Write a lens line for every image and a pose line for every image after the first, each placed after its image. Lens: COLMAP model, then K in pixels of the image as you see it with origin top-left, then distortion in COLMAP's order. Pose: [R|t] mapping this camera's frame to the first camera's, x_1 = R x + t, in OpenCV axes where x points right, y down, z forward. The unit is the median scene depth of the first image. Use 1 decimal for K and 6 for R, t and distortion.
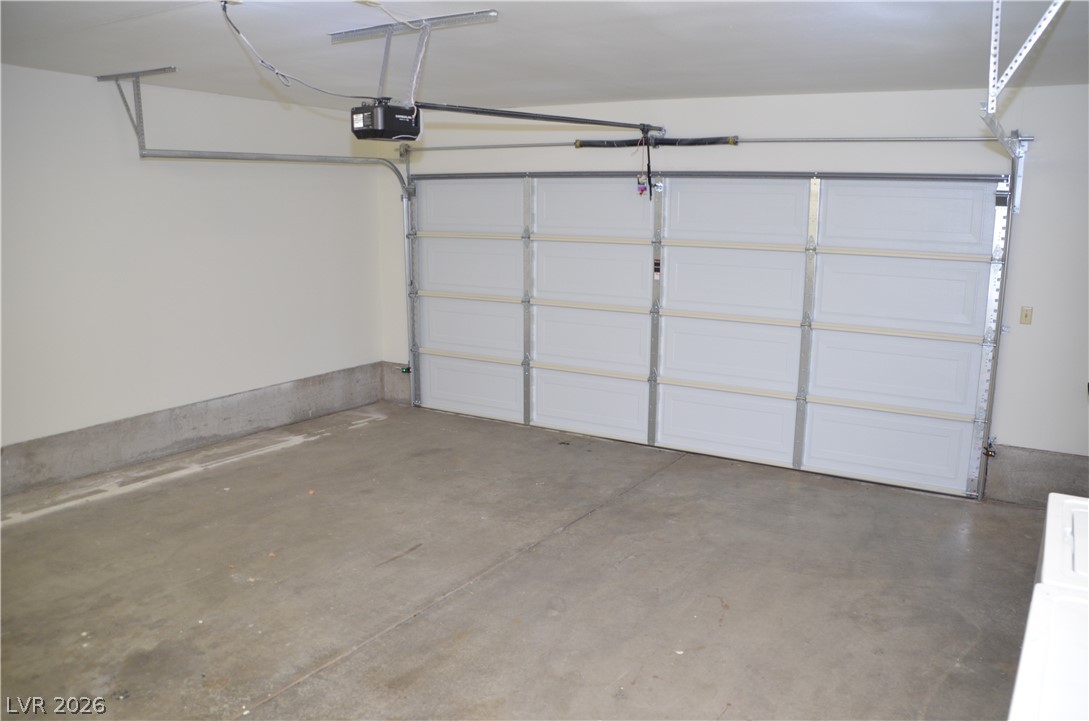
lens RADIAL K [[845.8, 0, 552.2], [0, 845.8, 369.3], [0, 0, 1]] dist [-0.170918, 0.089775]
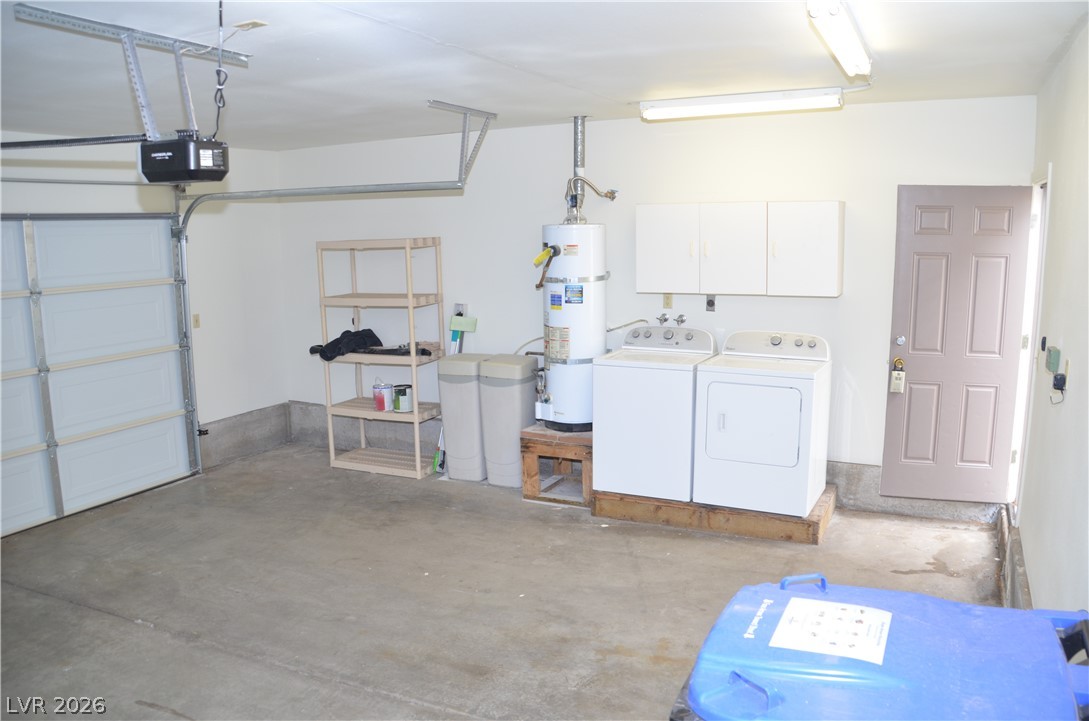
lens RADIAL K [[845.8, 0, 555.2], [0, 845.8, 362.7], [0, 0, 1]] dist [-0.170918, 0.089775]
pose [[-0.094499, -0.170648, 0.980790, -0.928436], [0.197851, 0.962327, 0.186499, -0.163635], [-0.975666, 0.211674, -0.057176, 0.652028]]
